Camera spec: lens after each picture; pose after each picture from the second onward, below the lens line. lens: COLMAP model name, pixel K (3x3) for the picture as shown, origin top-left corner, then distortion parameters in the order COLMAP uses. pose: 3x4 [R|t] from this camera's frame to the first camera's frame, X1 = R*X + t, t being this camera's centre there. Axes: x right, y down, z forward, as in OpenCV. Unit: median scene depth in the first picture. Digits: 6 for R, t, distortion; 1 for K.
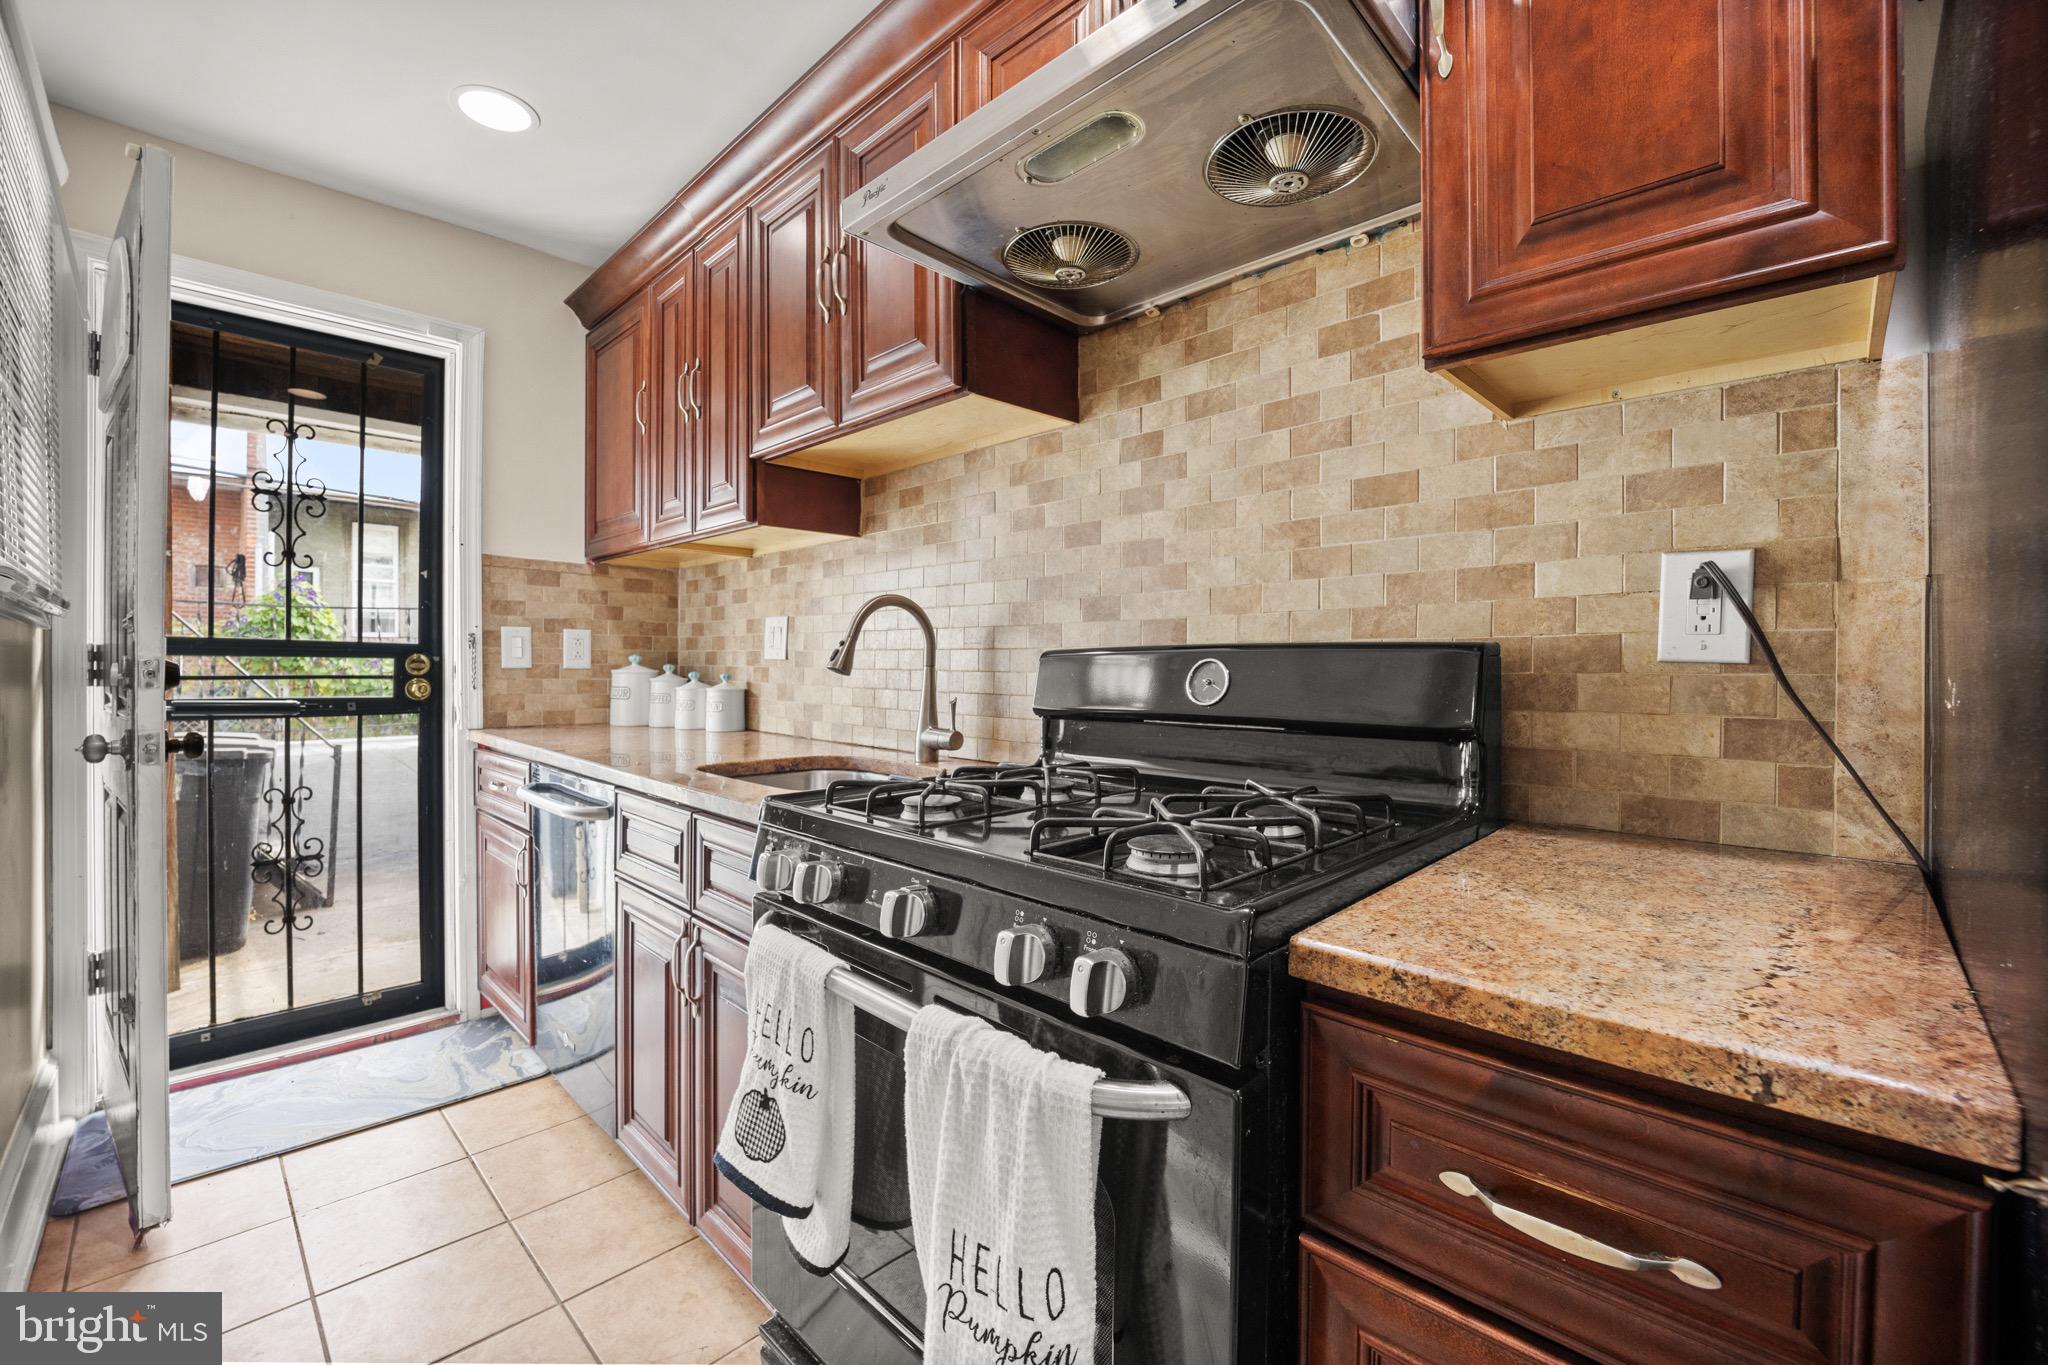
lens RADIAL K [[842.2, 0, 1025.3], [0, 842.2, 667.3], [0, 0, 1]] dist [-0.016619, -0.003155]
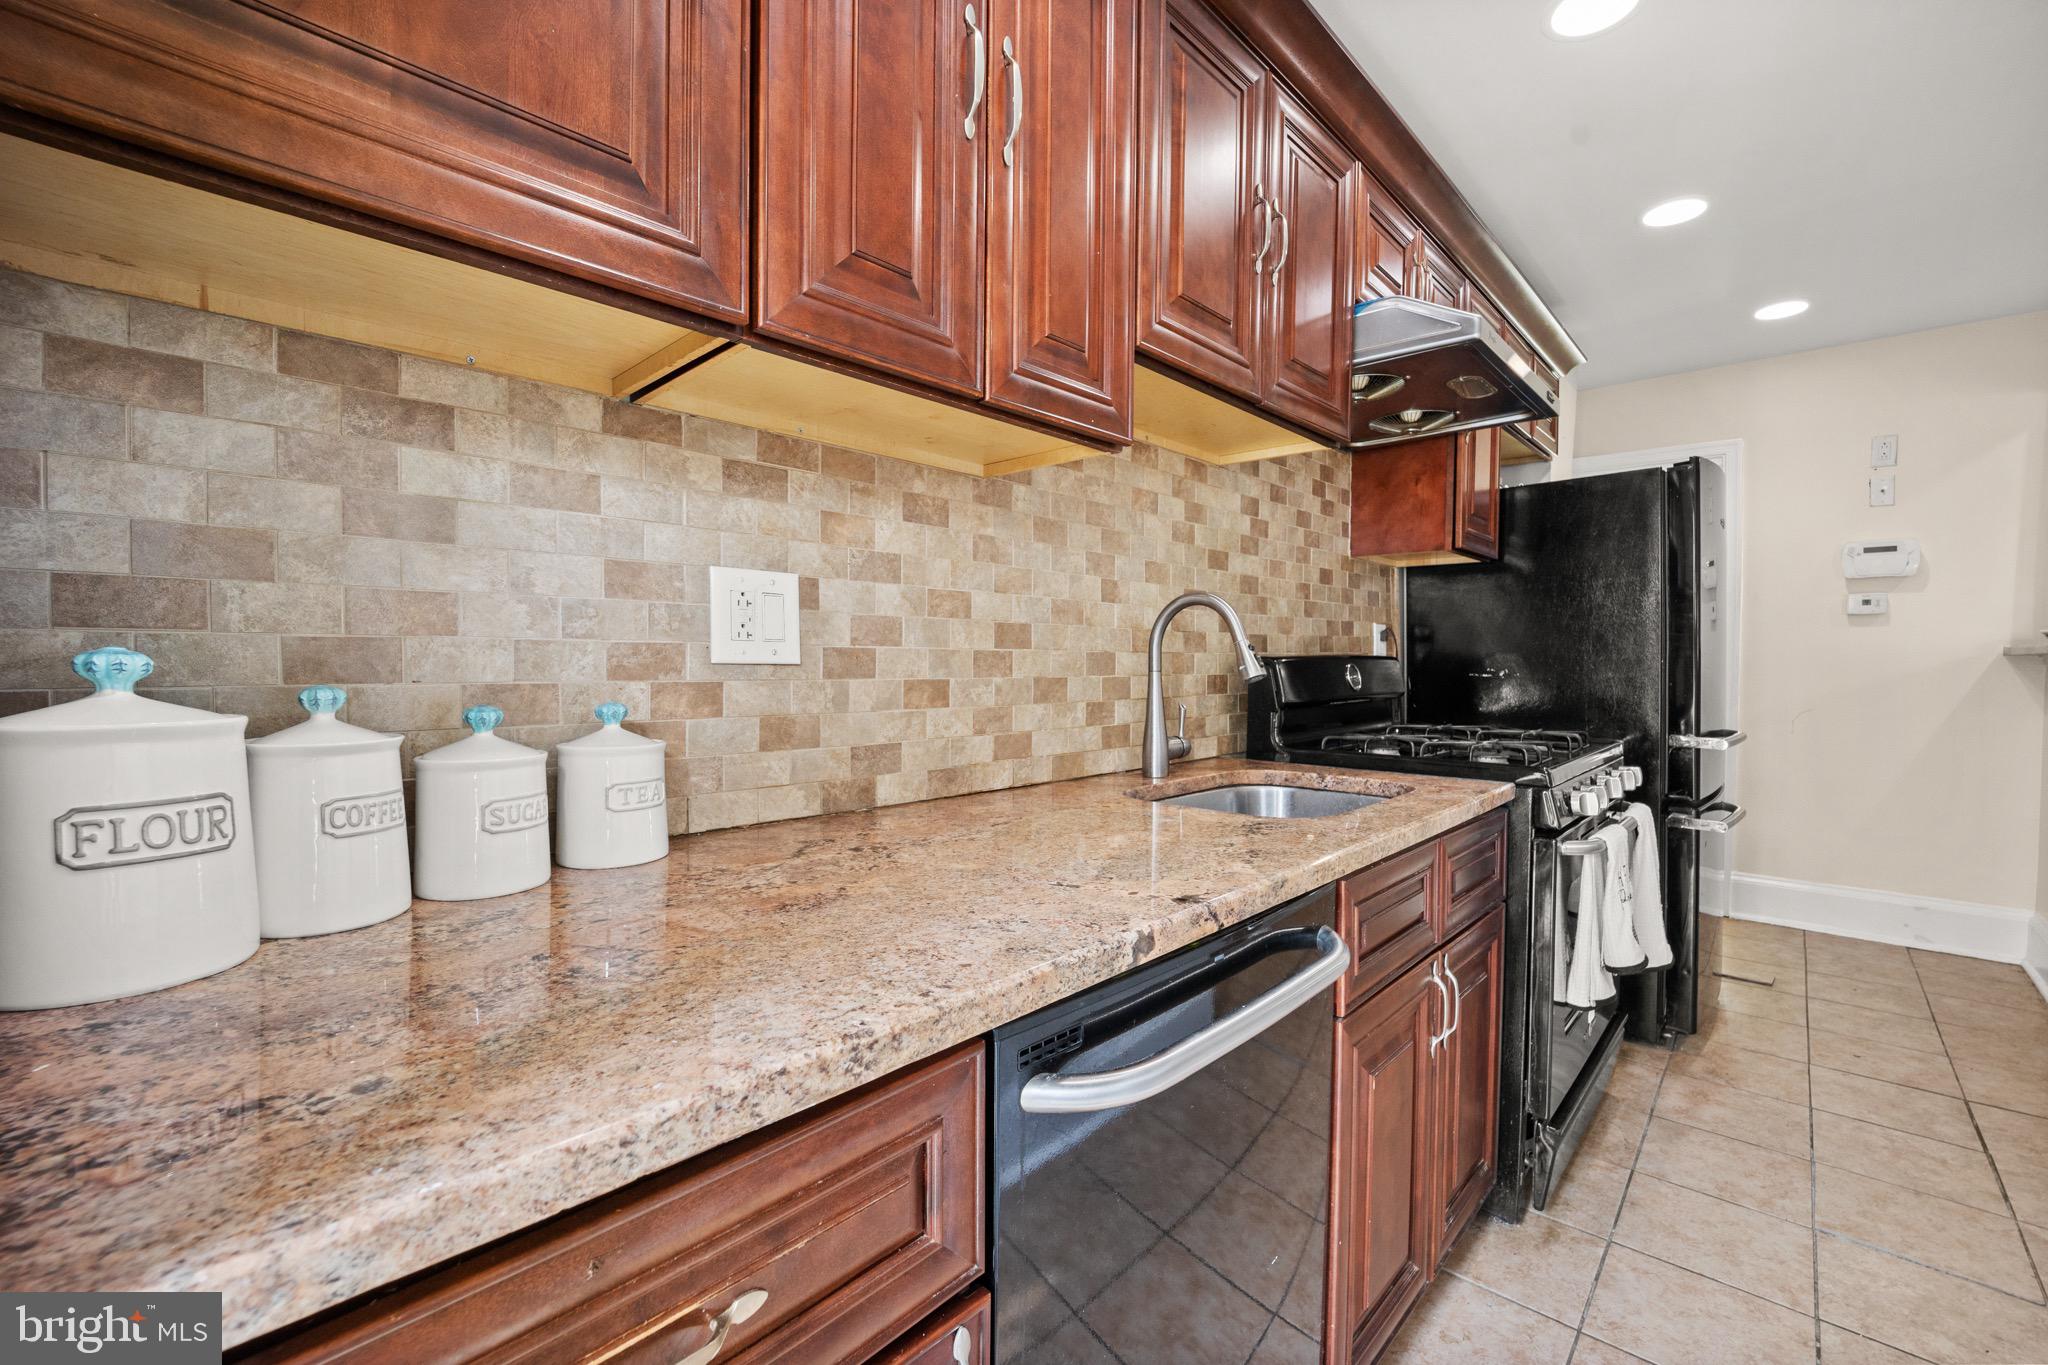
lens RADIAL K [[842.2, 0, 1015.9], [0, 842.2, 683.3], [0, 0, 1]] dist [-0.016619, -0.003155]
pose [[-0.007580, -0.032838, 0.999432, -1.842538], [0.002750, 0.999456, 0.032860, -0.033396], [-0.999967, 0.002997, -0.007485, 2.093124]]
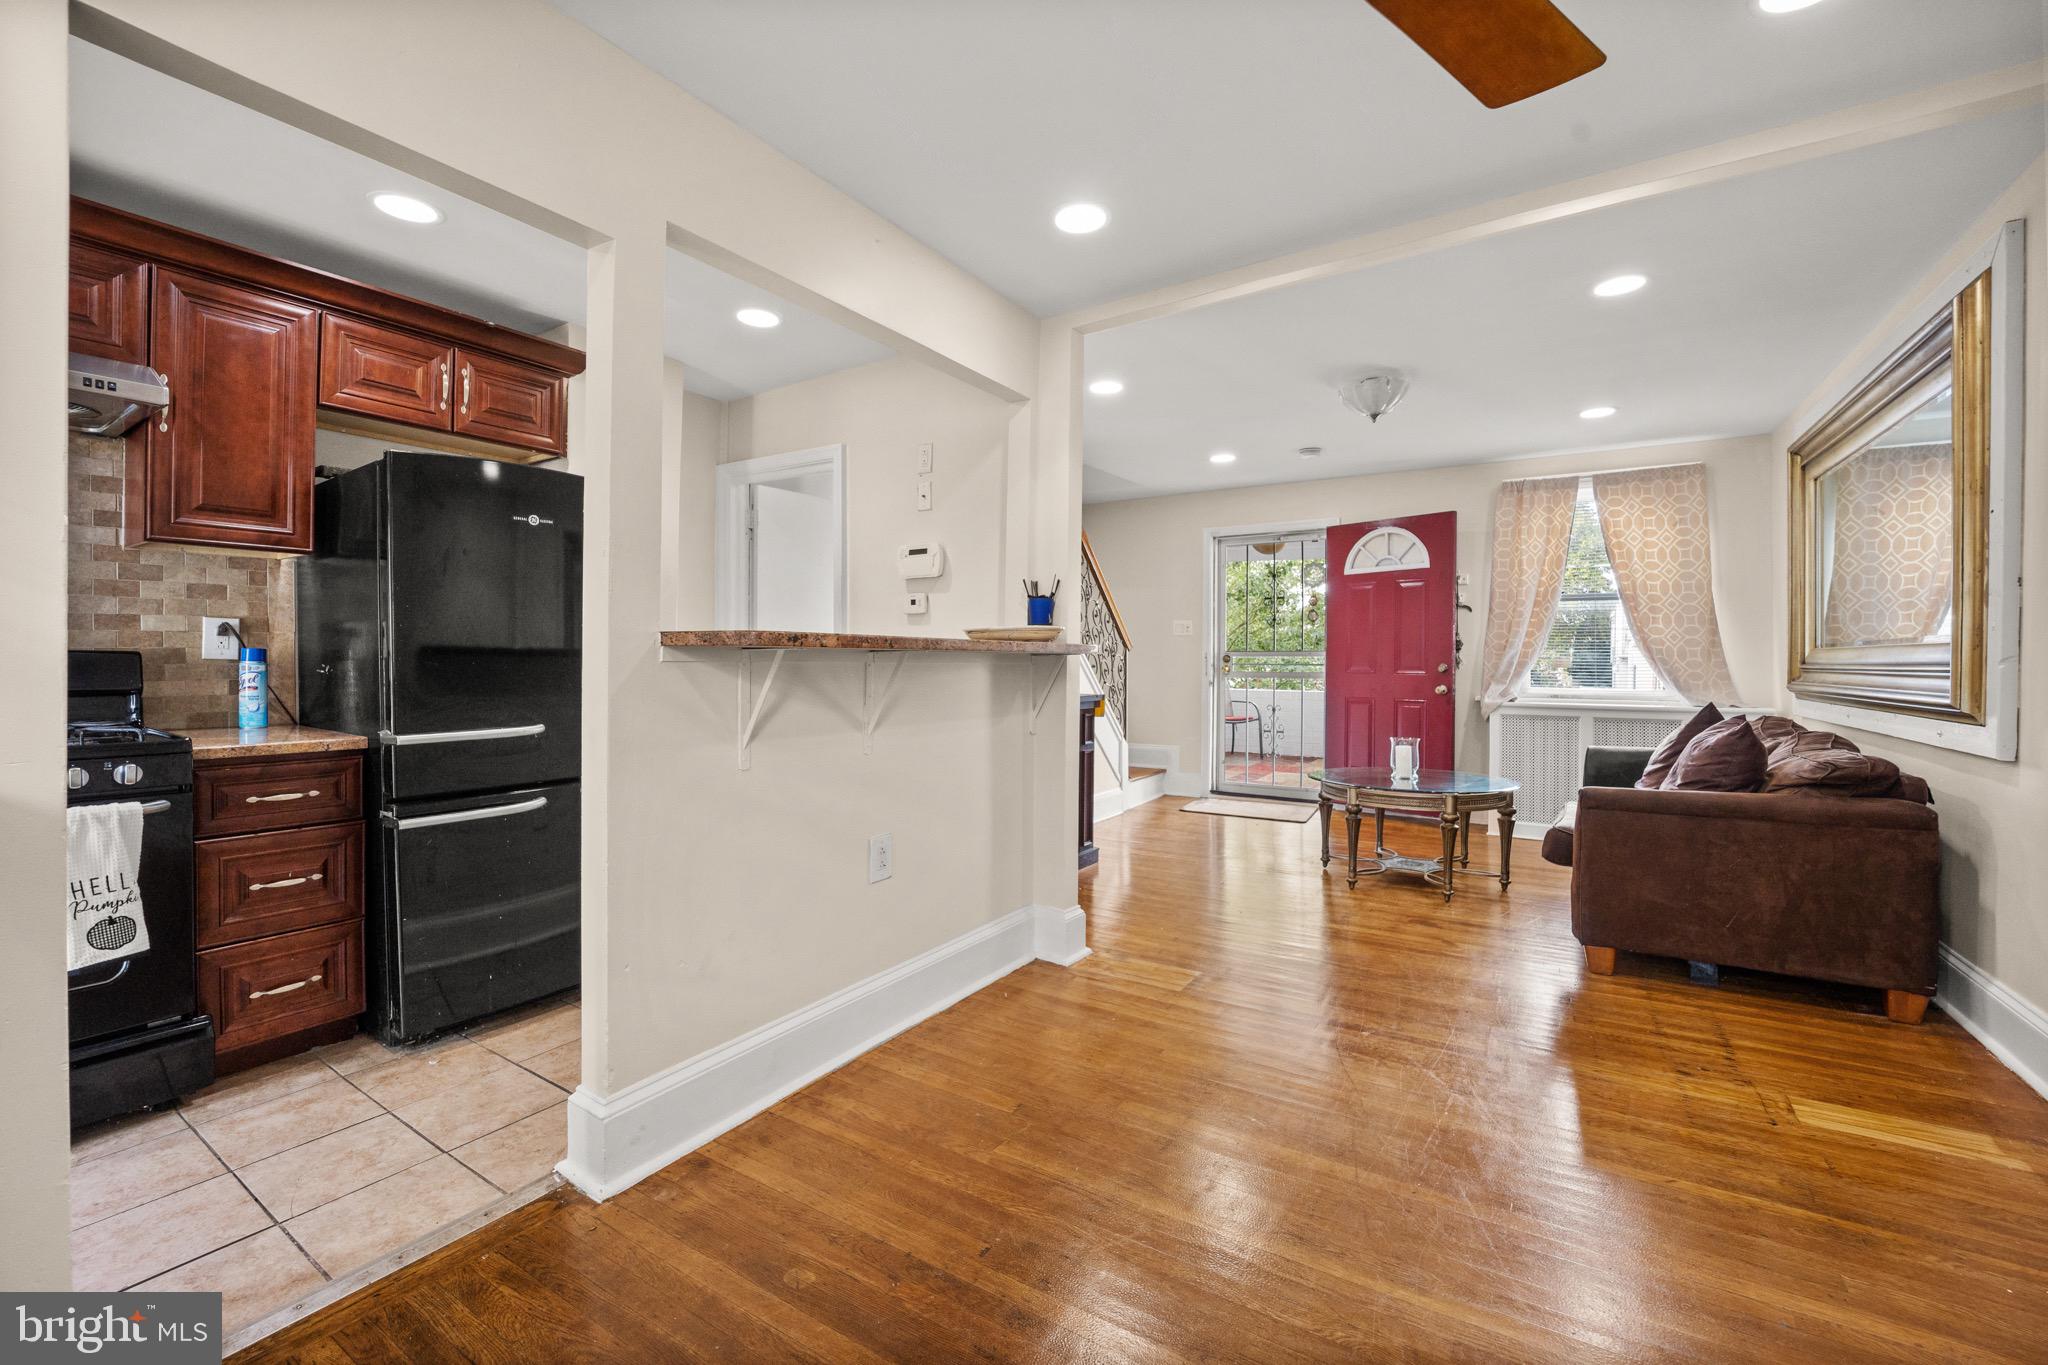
lens RADIAL K [[842.2, 0, 1030.5], [0, 842.2, 669.0], [0, 0, 1]] dist [-0.016619, -0.003155]
pose [[-0.187567, -0.016485, 0.982114, -2.100207], [-0.000920, 0.999862, 0.016607, -0.020050], [-0.982251, 0.002211, -0.187556, -0.968965]]
